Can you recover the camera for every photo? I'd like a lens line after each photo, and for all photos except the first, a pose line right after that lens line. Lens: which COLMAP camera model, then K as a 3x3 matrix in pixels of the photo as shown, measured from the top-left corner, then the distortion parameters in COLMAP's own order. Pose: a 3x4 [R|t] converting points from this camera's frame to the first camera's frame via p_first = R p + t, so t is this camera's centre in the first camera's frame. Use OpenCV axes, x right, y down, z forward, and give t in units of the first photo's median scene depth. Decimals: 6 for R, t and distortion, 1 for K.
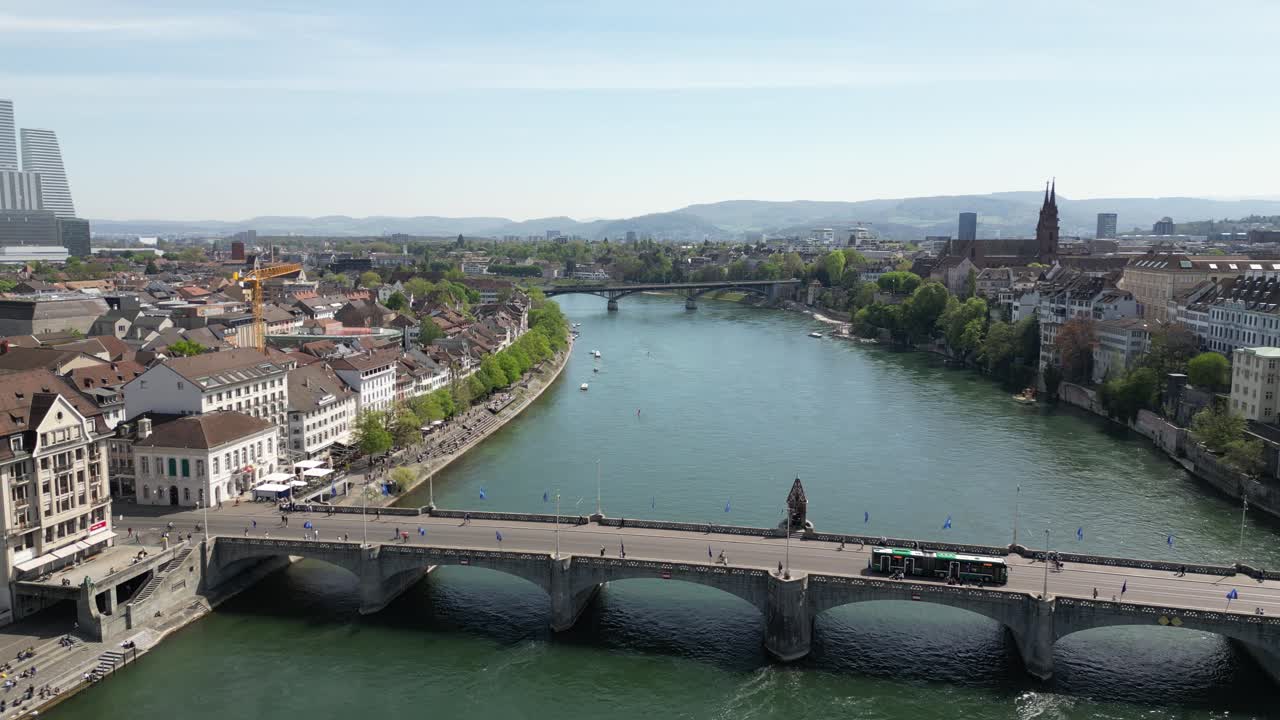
lens RADIAL K [[913.5, 0, 640.0], [0, 913.5, 360.0], [0, 0, 1]] dist [0.078709, -0.043840]
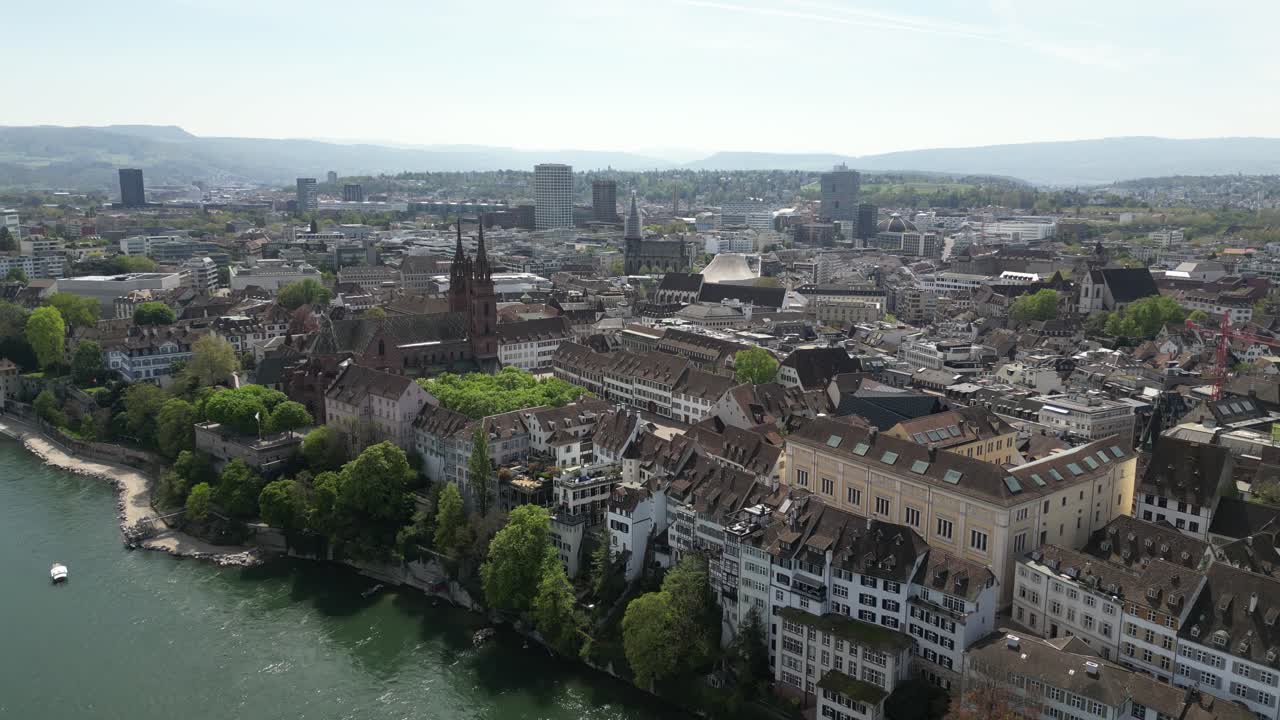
lens RADIAL K [[913.5, 0, 640.0], [0, 913.5, 360.0], [0, 0, 1]] dist [0.078709, -0.043840]
pose [[0.649028, -0.156457, 0.744503, 0.033395], [0.107025, 0.987669, 0.114258, -0.170809], [-0.753199, 0.005524, 0.657770, 0.531293]]
